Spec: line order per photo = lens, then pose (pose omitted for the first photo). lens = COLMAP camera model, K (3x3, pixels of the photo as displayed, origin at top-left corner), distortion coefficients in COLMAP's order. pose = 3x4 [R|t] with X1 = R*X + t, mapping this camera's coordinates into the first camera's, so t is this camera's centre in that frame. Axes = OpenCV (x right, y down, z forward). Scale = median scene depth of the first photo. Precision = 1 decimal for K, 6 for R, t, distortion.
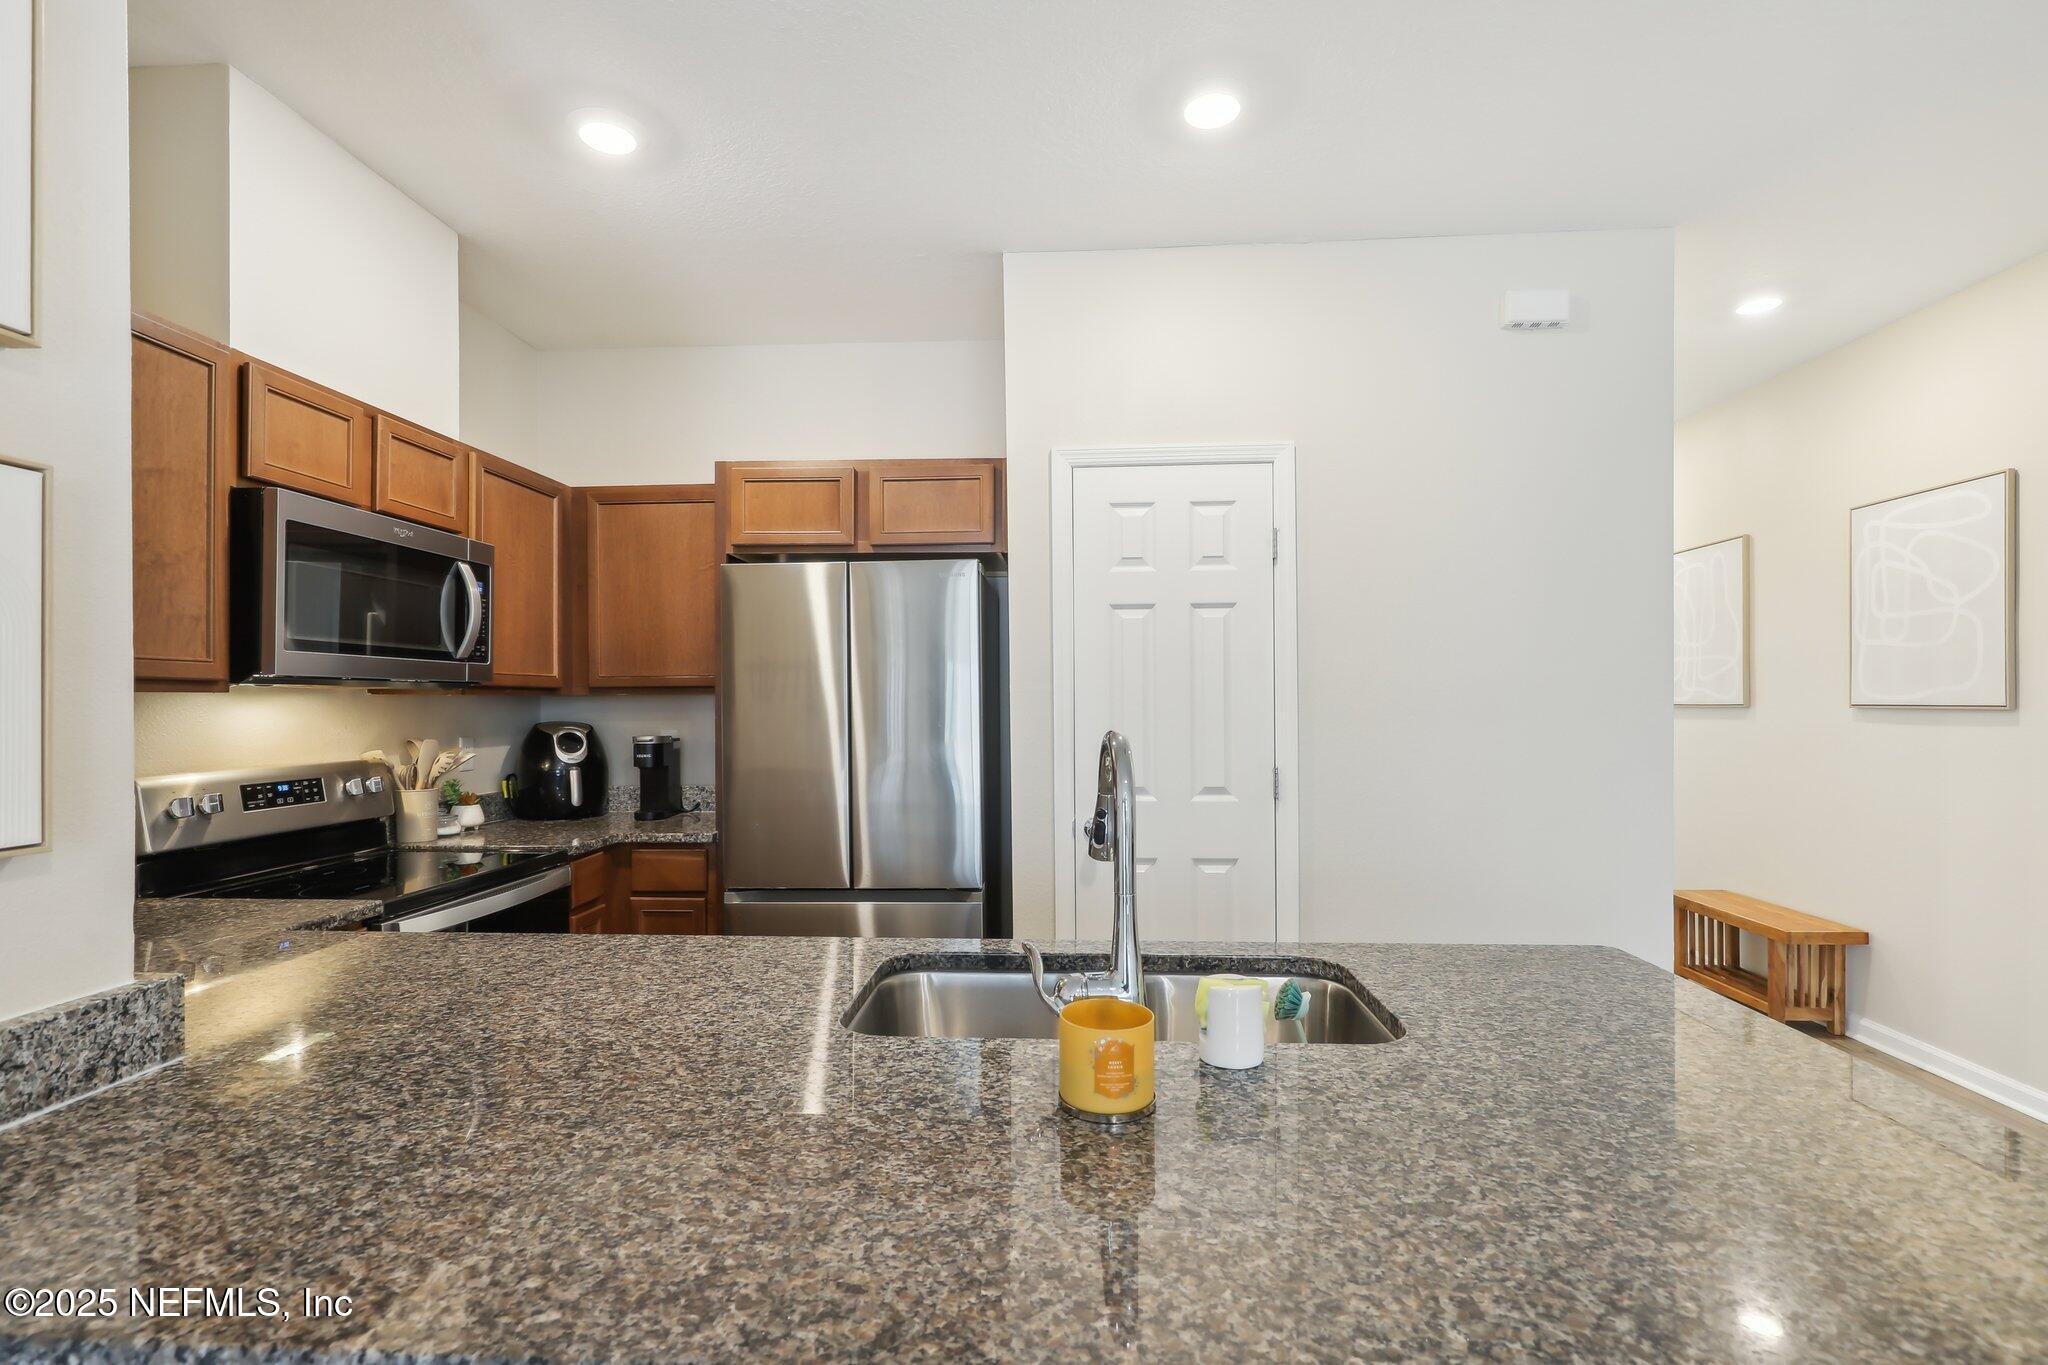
lens RADIAL K [[932.3, 0, 1020.9], [0, 932.3, 701.1], [0, 0, 1]] dist [0.000429, -0.000228]
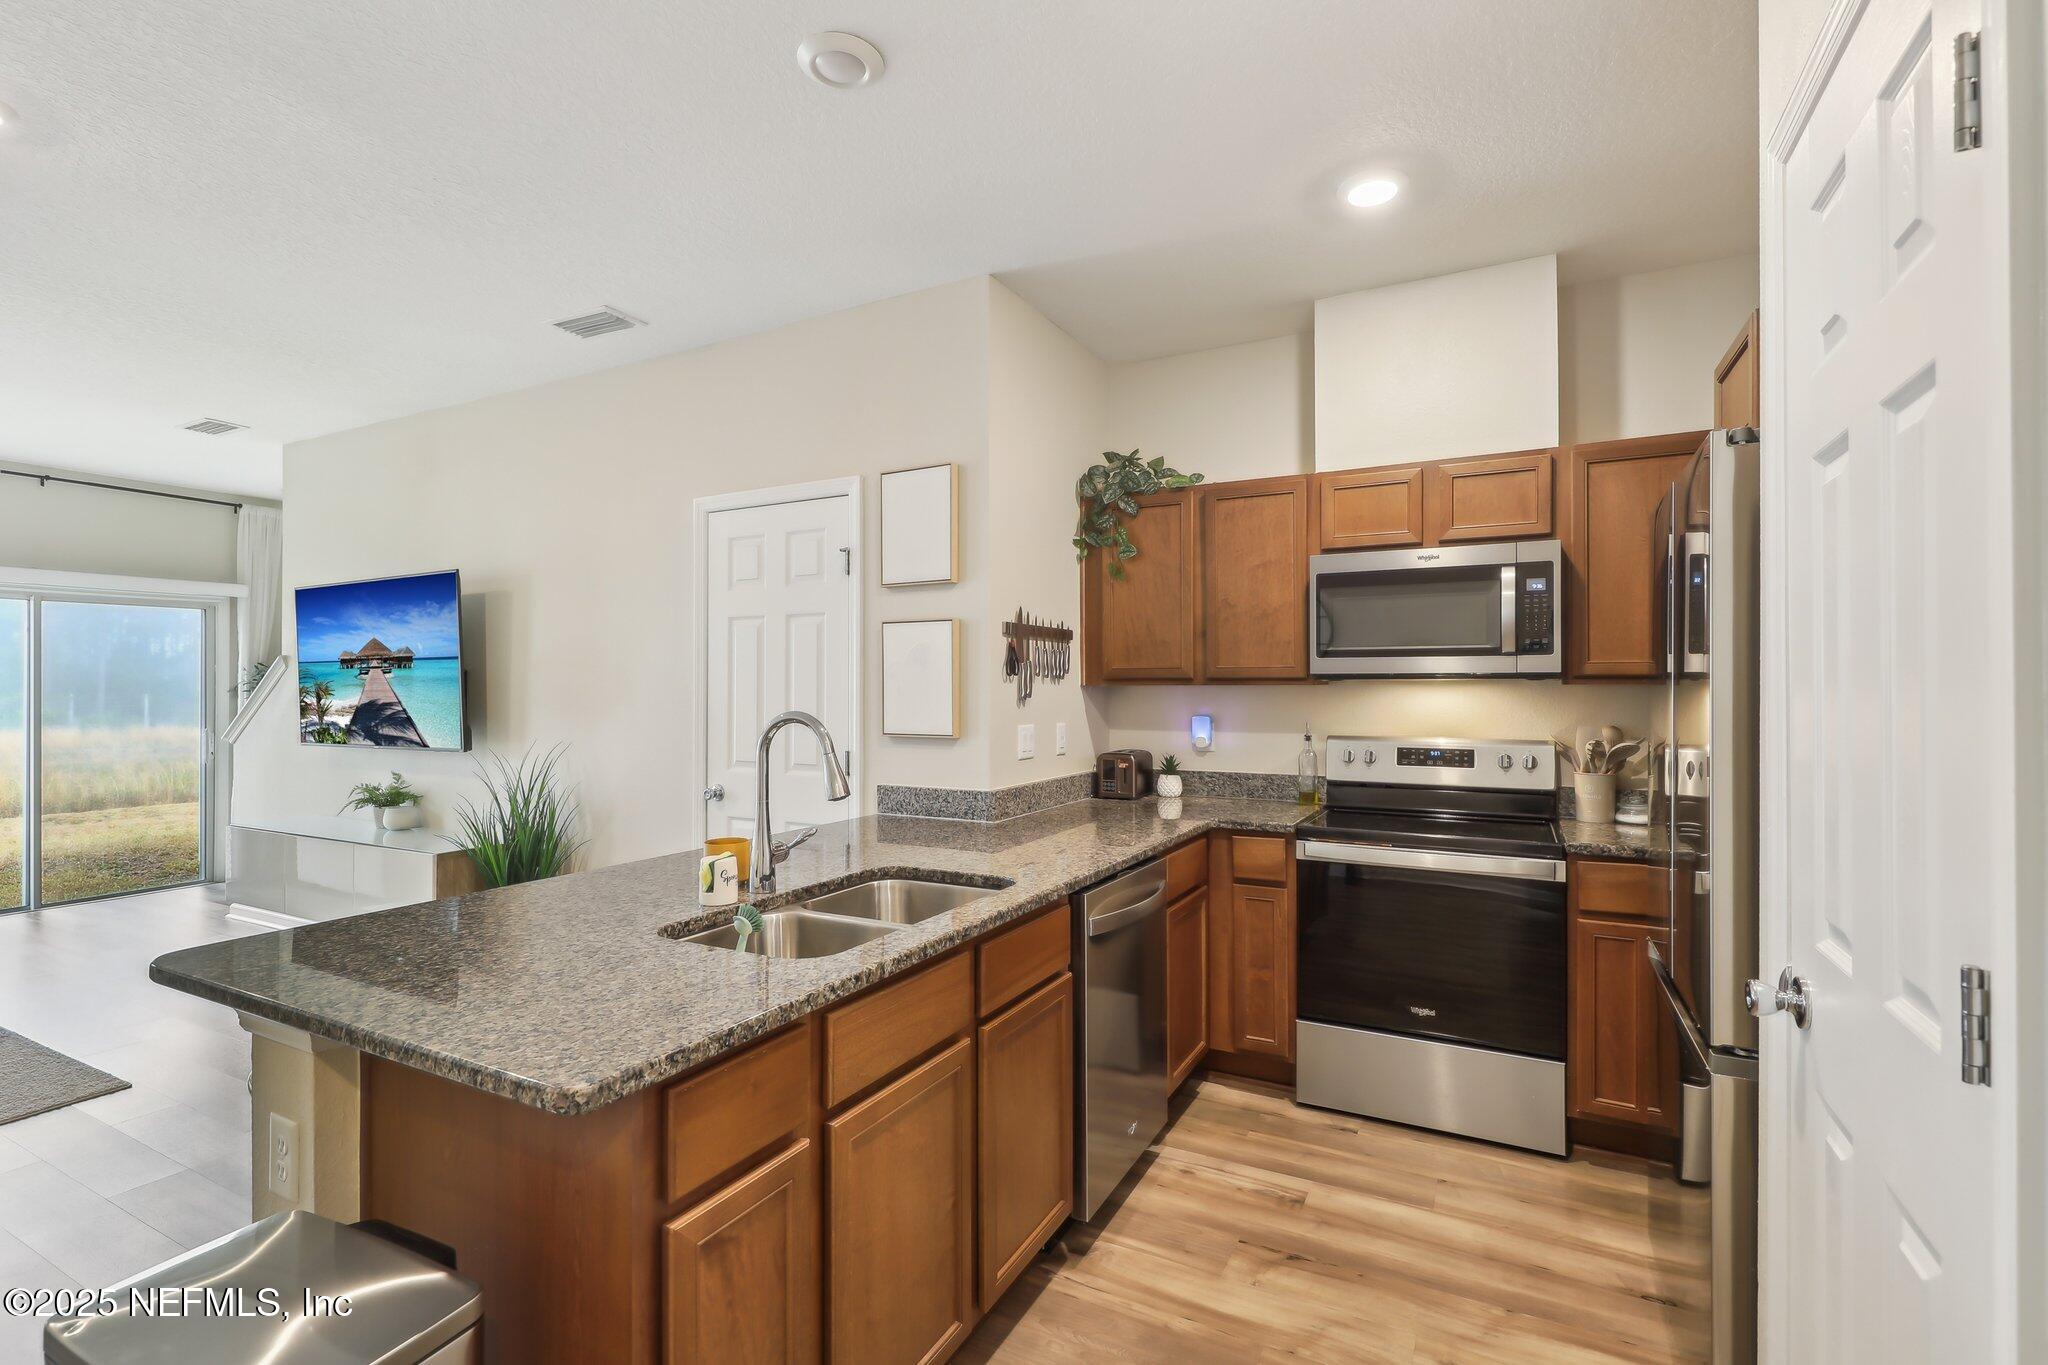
lens RADIAL K [[940.6, 0, 1021.1], [0, 940.6, 681.3], [0, 0, 1]] dist [0.000321, -0.000076]
pose [[-0.417761, -0.002996, -0.908552, 0.632206], [0.001317, 0.999992, -0.003903, -0.007613], [0.908556, -0.002827, -0.417754, 0.897515]]
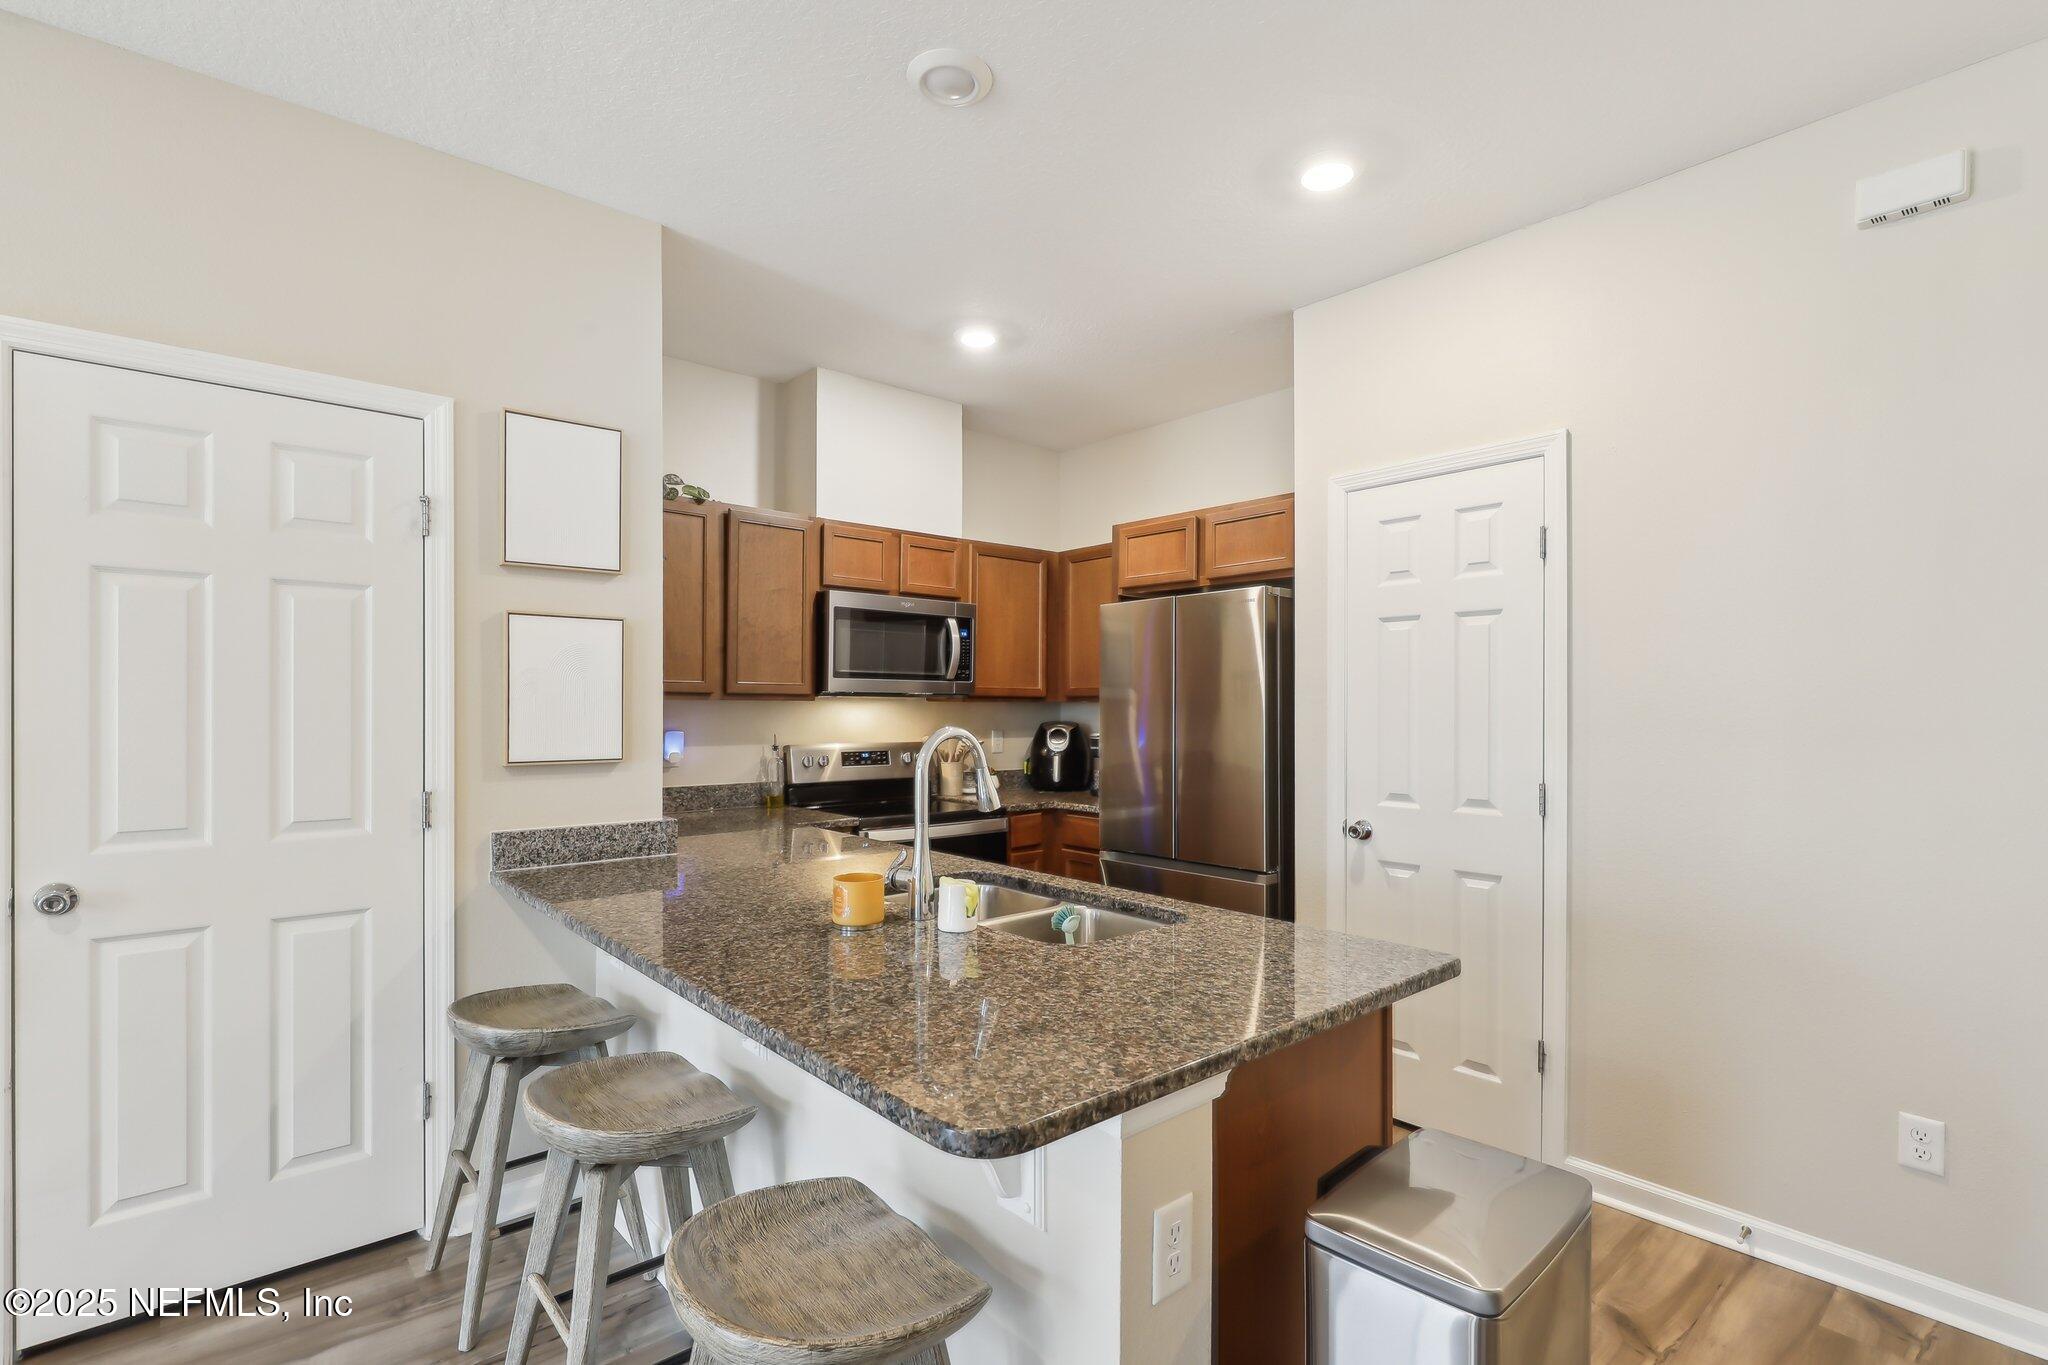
lens RADIAL K [[949.0, 0, 1024.9], [0, 949.0, 707.0], [0, 0, 1]] dist [0.002250, -0.000384]
pose [[0.704083, 0.007541, -0.710077, 0.597592], [-0.006965, 0.999969, 0.003713, -0.005061], [0.710083, 0.002332, 0.704114, -0.035827]]
